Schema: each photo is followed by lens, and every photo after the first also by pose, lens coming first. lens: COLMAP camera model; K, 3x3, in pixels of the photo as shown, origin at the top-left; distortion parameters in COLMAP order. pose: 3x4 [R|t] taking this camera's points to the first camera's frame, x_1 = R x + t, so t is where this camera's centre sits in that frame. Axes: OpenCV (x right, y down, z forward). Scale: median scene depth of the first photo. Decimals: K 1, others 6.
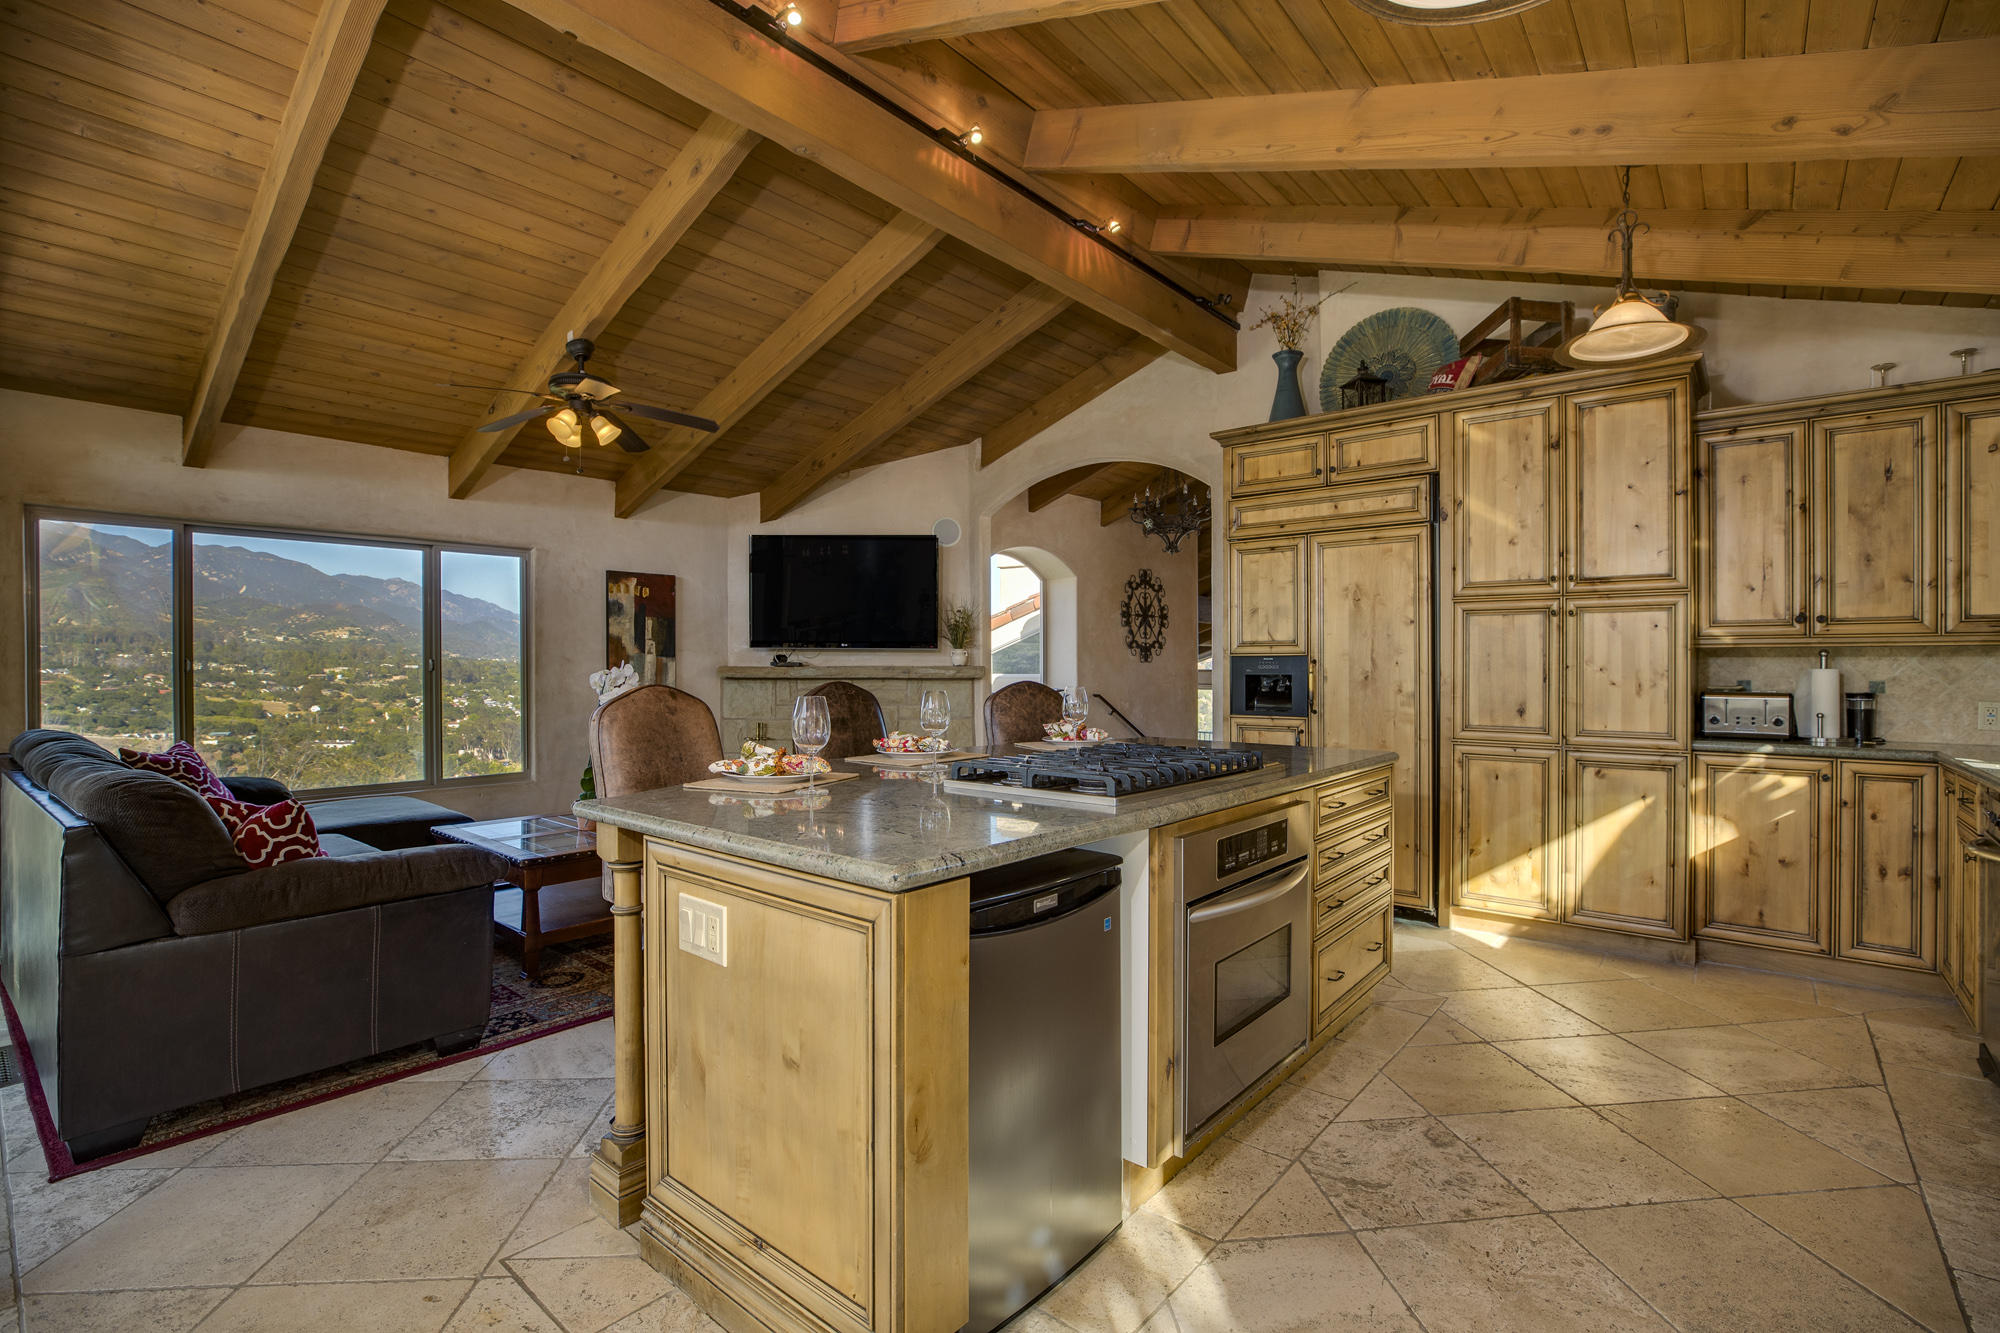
lens RADIAL K [[910.0, 0, 1000.8], [0, 910.0, 664.2], [0, 0, 1]] dist [-0.003560, -0.000337]
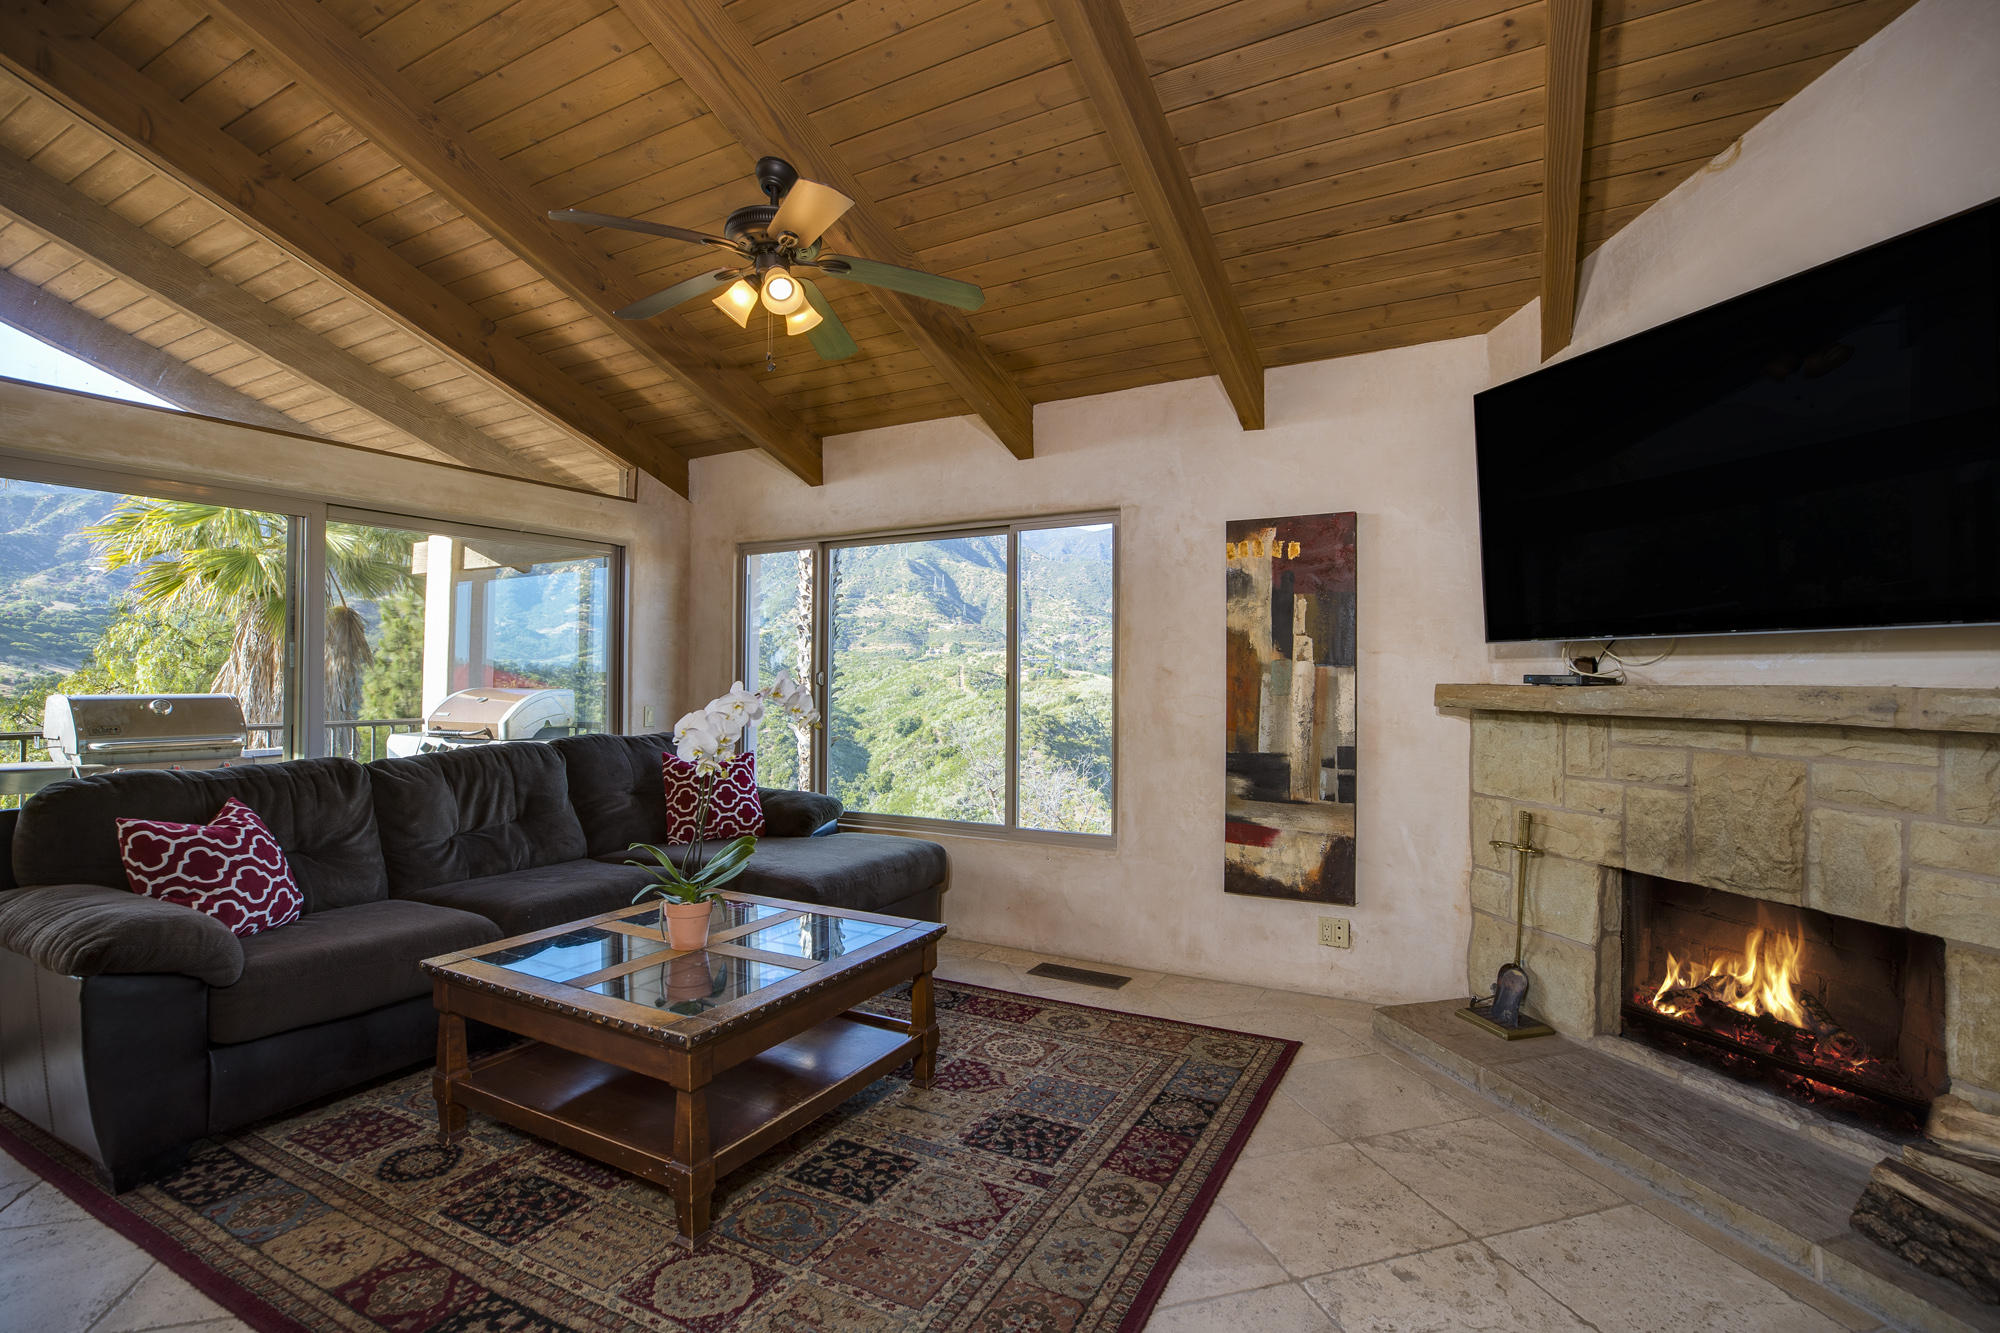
lens RADIAL K [[910.0, 0, 999.6], [0, 910.0, 677.1], [0, 0, 1]] dist [-0.003560, -0.000337]
pose [[0.199232, -0.003750, -0.979945, 0.122258], [-0.010904, 0.999922, -0.006043, 0.004429], [0.979892, 0.011889, 0.199176, 0.708076]]
